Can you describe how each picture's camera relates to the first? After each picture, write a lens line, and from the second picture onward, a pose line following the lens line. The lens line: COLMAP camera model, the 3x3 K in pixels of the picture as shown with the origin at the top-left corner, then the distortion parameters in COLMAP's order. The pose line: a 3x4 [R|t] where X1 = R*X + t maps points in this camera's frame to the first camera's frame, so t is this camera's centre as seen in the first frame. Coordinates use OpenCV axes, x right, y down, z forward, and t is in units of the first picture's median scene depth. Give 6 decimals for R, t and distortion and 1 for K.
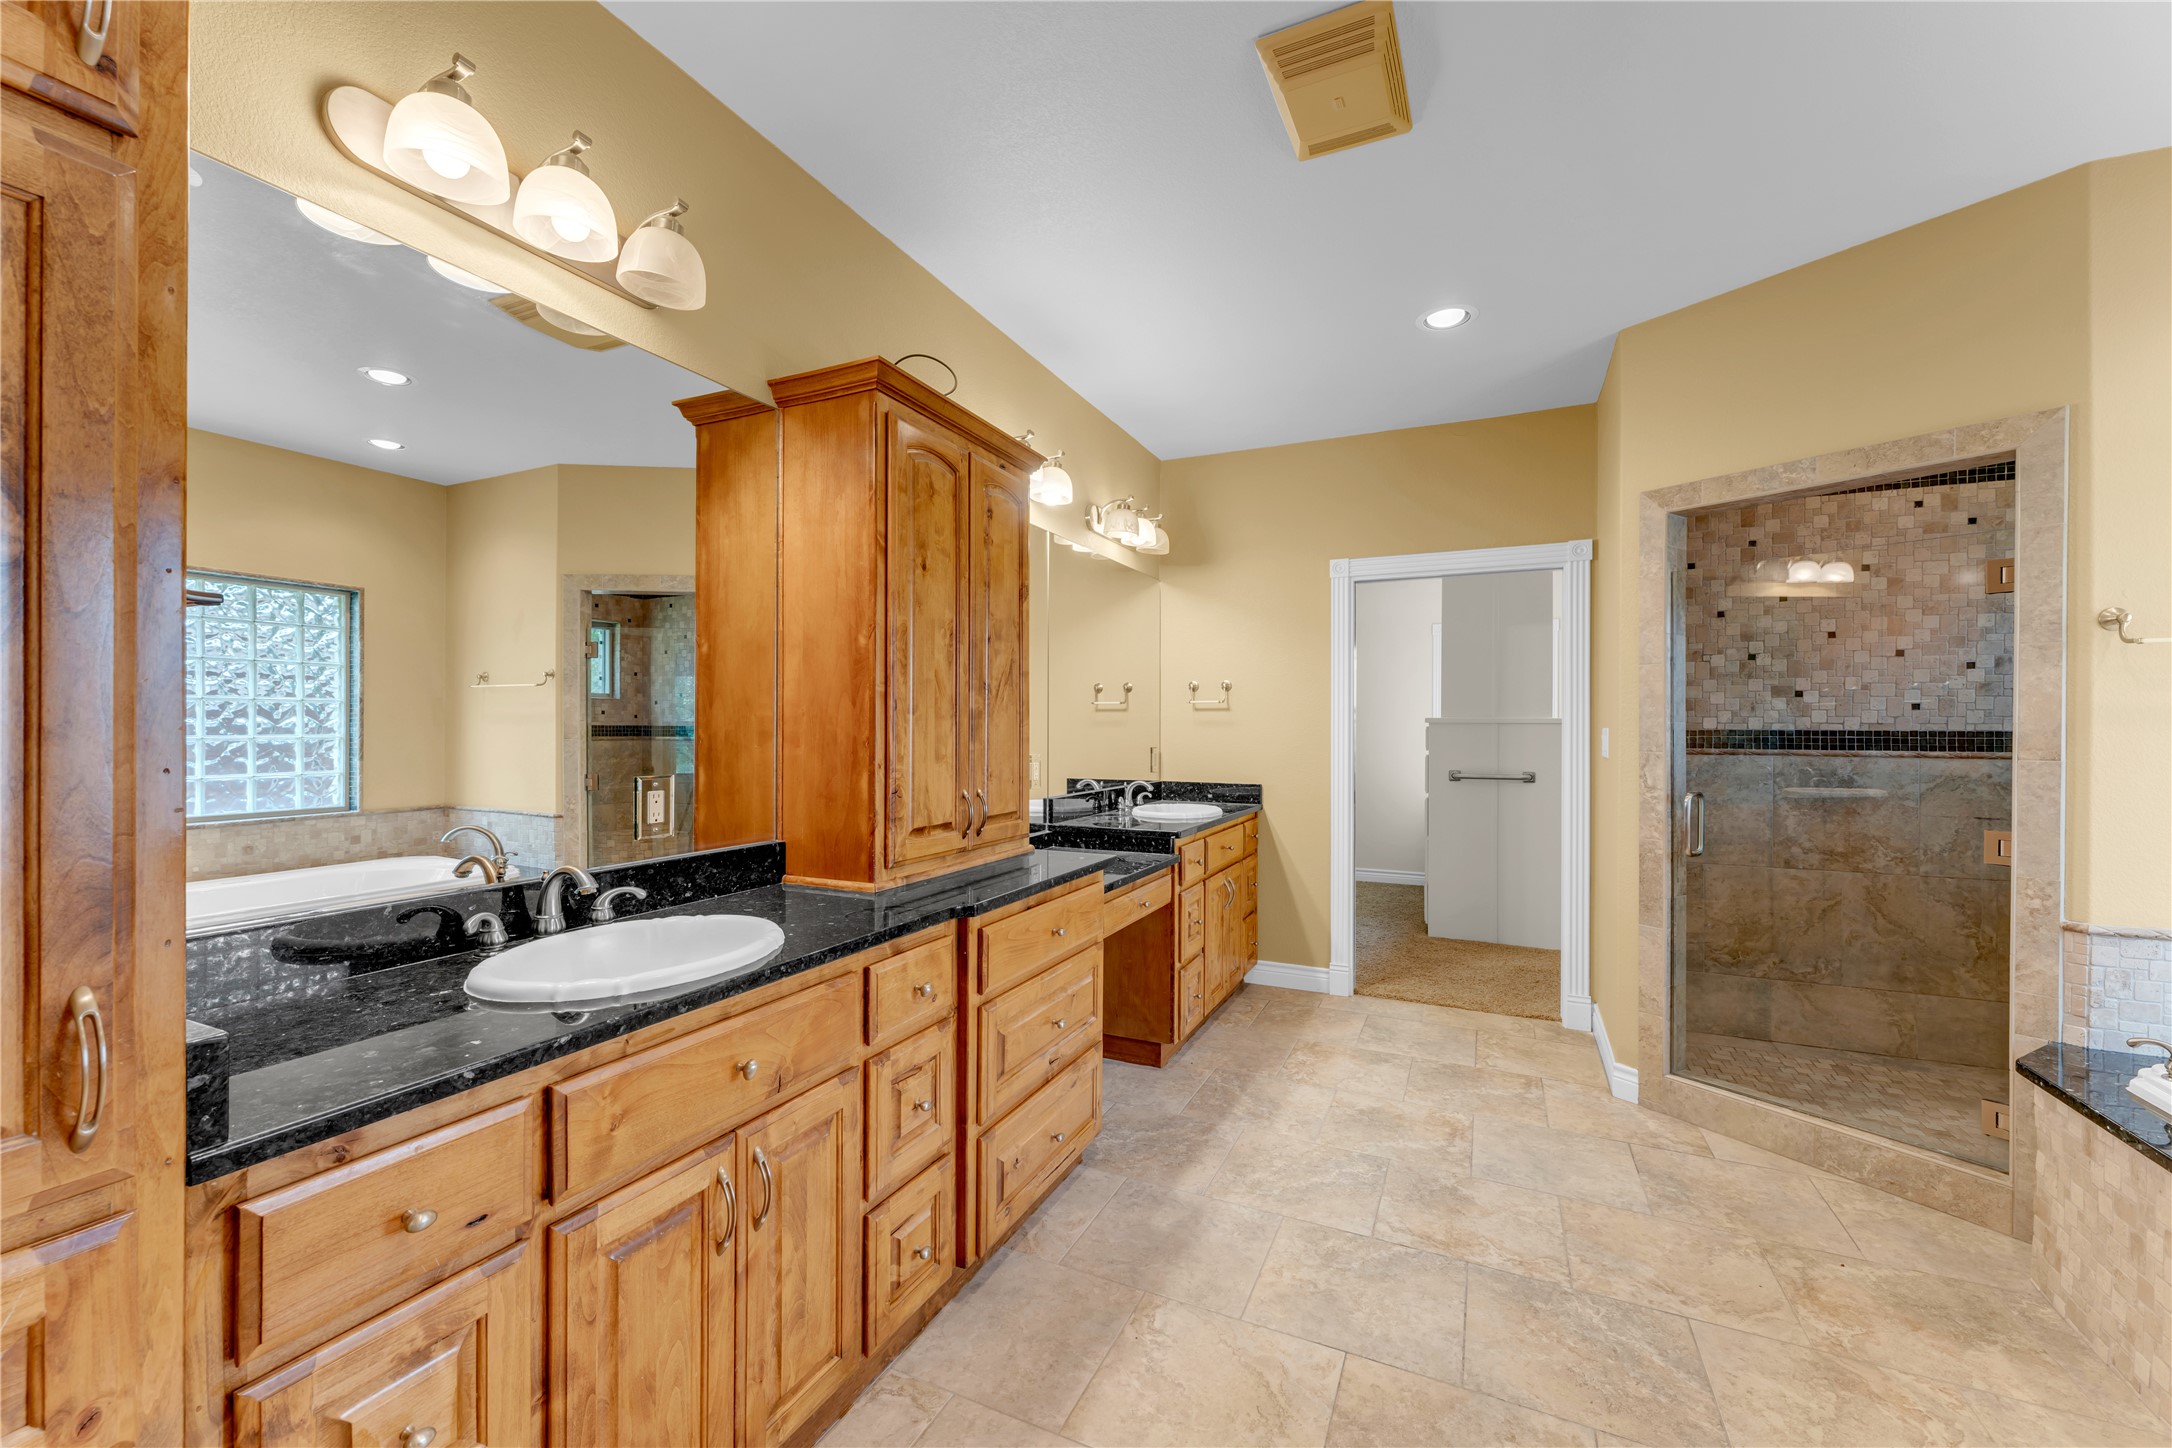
lens RADIAL K [[861.9, 0, 1092.6], [0, 861.9, 731.2], [0, 0, 1]] dist [0.010326, 0.000085]
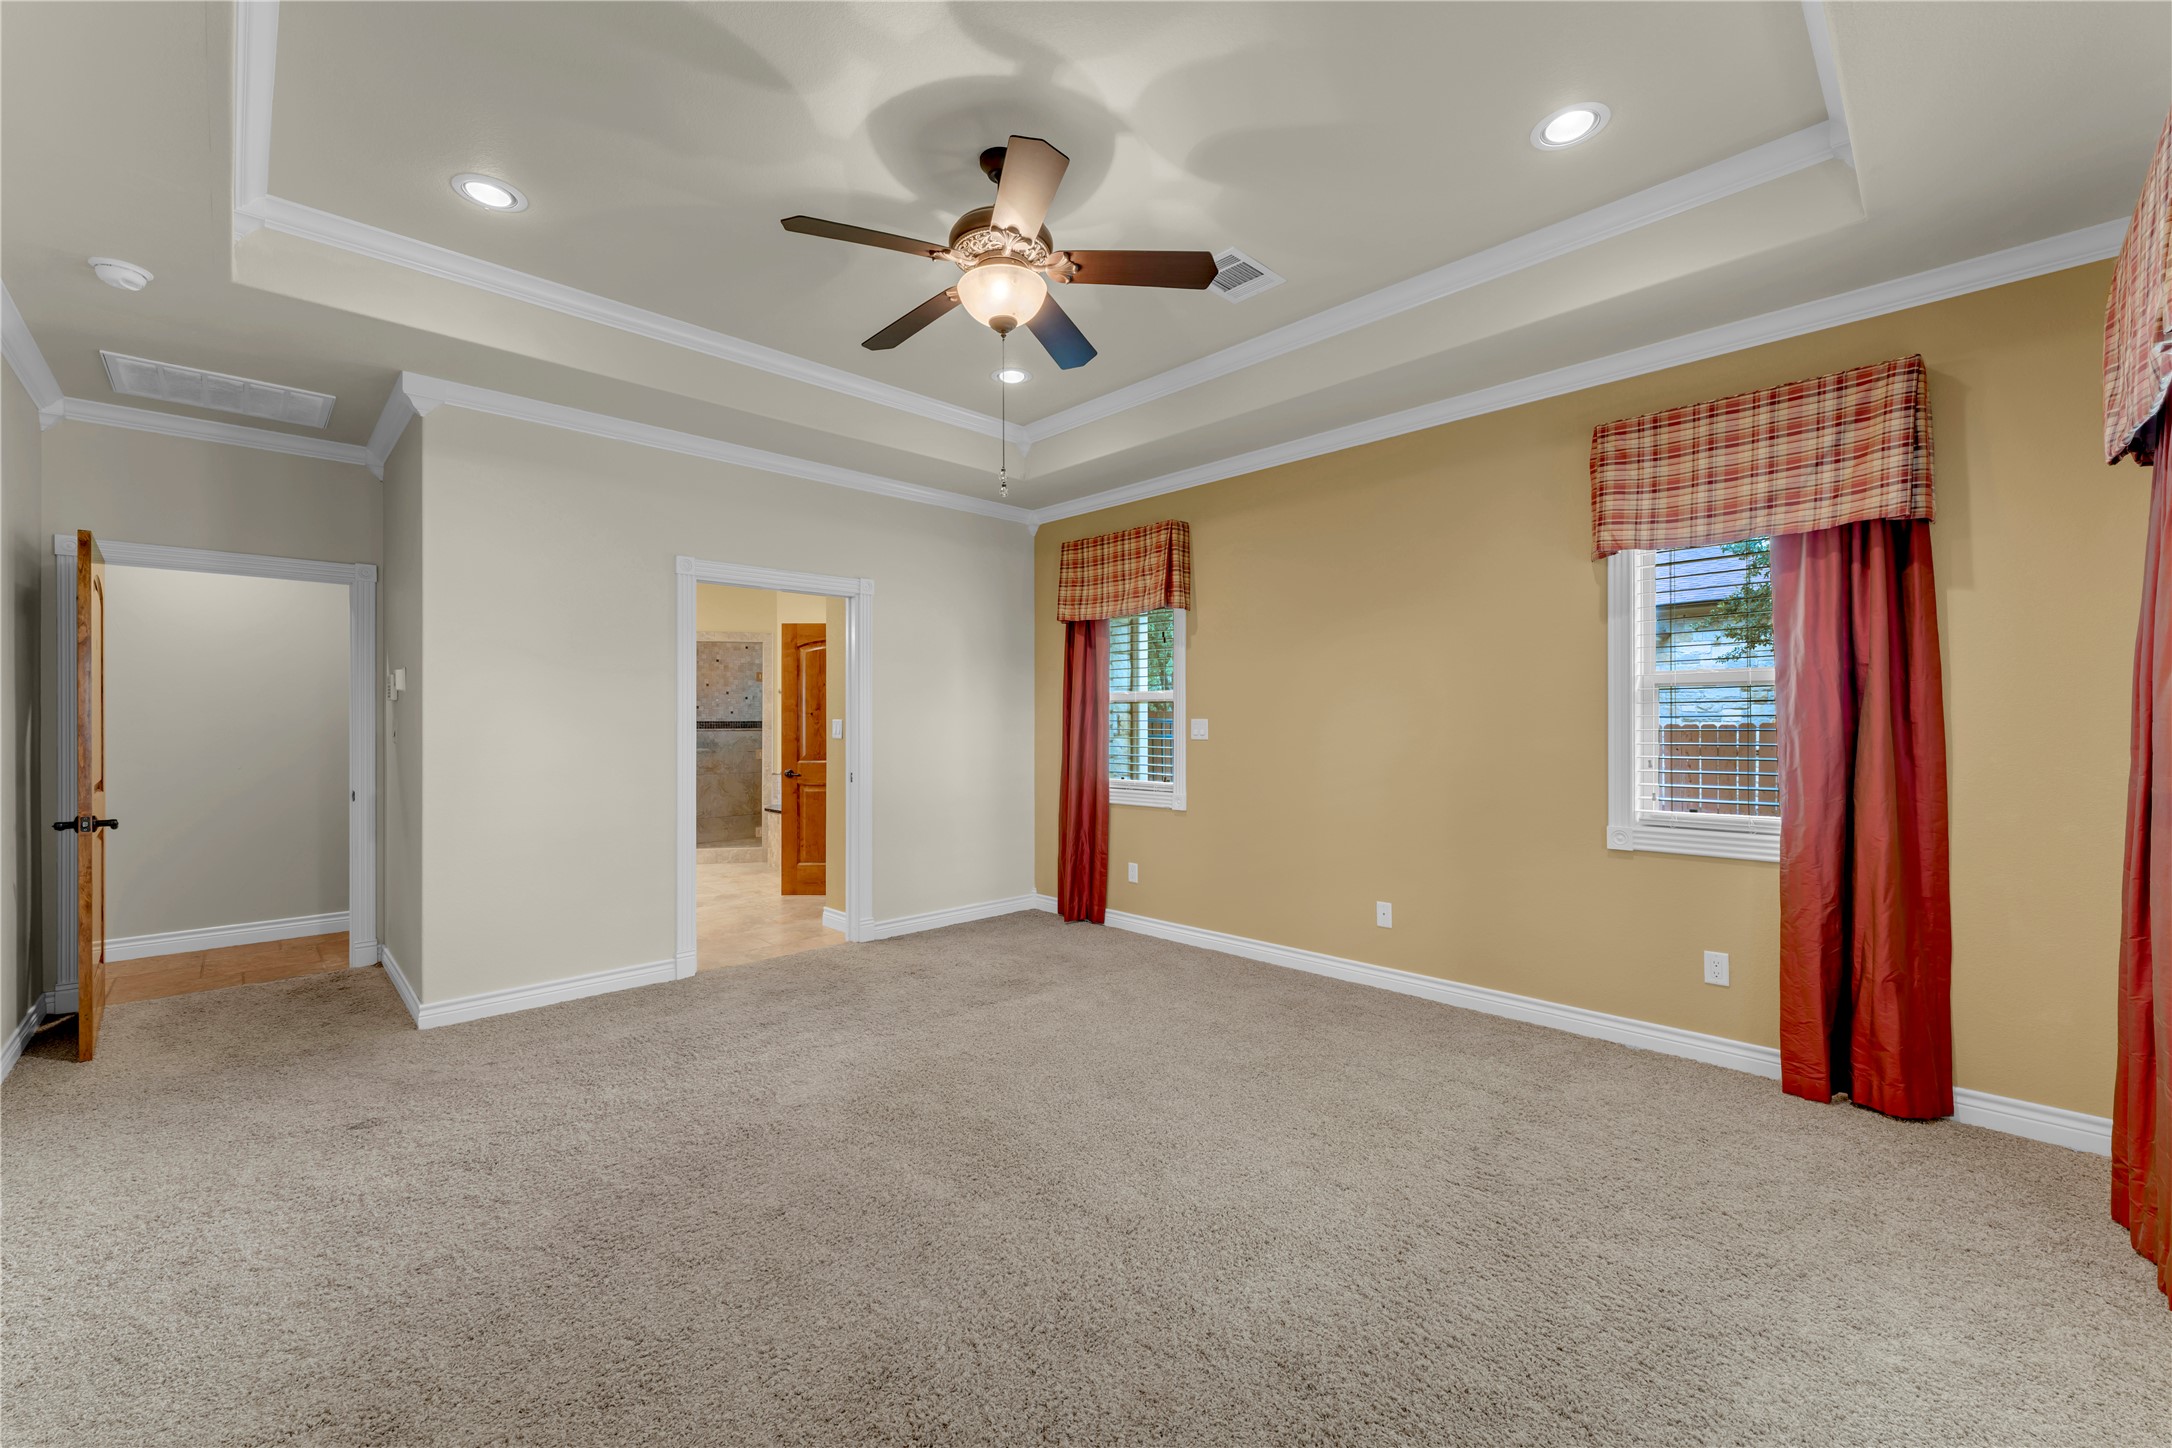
lens RADIAL K [[861.9, 0, 1092.6], [0, 861.9, 731.2], [0, 0, 1]] dist [0.010326, 0.000085]
pose [[0.342114, -0.014323, 0.939549, -1.425915], [0.002513, 0.999894, 0.014328, -0.006375], [-0.939655, -0.002540, 0.342114, -1.168763]]
